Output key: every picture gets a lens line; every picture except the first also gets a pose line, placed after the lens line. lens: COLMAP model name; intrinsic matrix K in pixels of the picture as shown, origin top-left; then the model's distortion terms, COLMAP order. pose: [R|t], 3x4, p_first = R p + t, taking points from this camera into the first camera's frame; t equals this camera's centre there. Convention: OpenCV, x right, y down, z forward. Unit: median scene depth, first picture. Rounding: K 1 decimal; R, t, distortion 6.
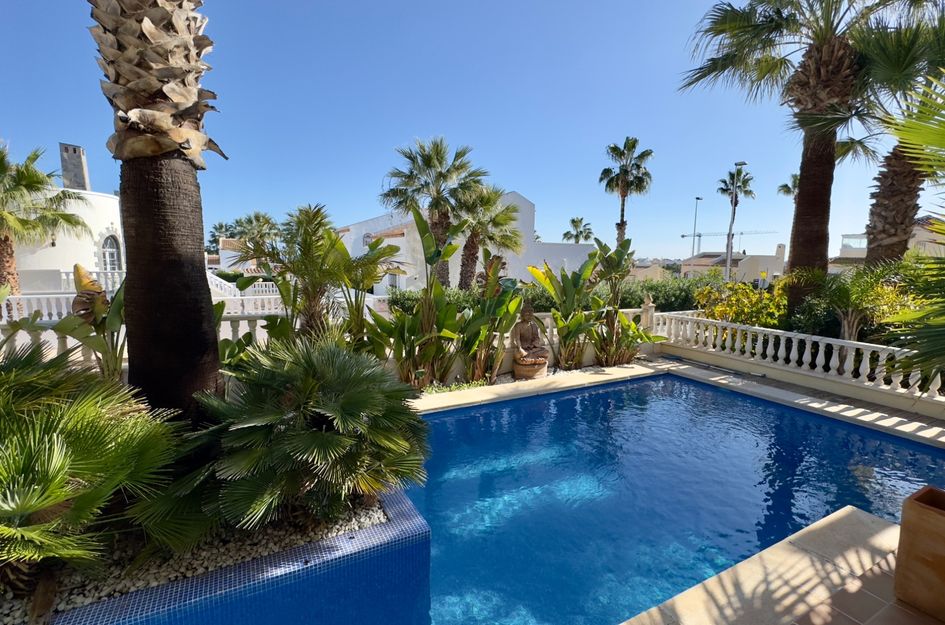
lens RADIAL K [[443.5, 0, 473.6], [0, 443.5, 313.1], [0, 0, 1]] dist [-0.001637, 0.000302]
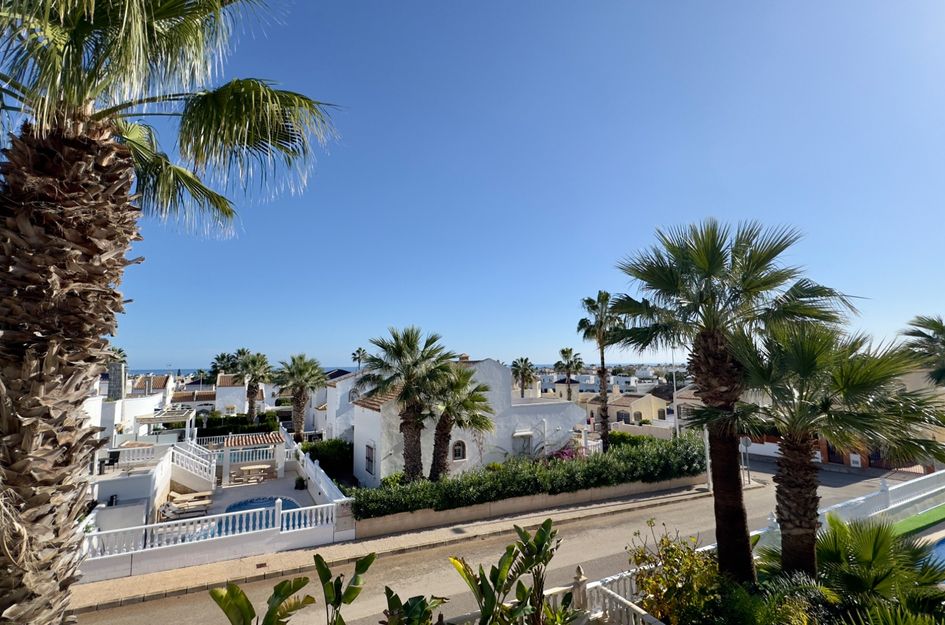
lens RADIAL K [[443.5, 0, 472.4], [0, 443.5, 315.1], [0, 0, 1]] dist [-0.001637, 0.000302]
pose [[0.999601, -0.027184, -0.007673, 0.211377], [0.024597, 0.971276, -0.236682, -0.431730], [0.013887, 0.236399, 0.971557, -0.127320]]
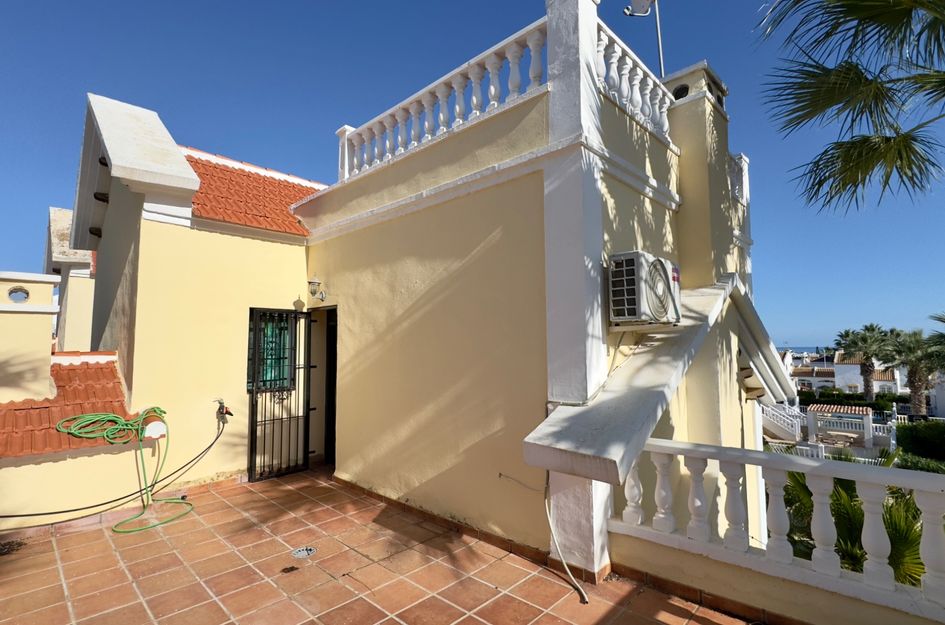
lens RADIAL K [[443.5, 0, 472.8], [0, 443.5, 314.1], [0, 0, 1]] dist [-0.001637, 0.000302]
pose [[0.310391, -0.090424, -0.946299, 1.251210], [-0.107913, 0.985679, -0.129583, -0.315384], [0.944464, 0.142339, 0.296188, -0.868897]]
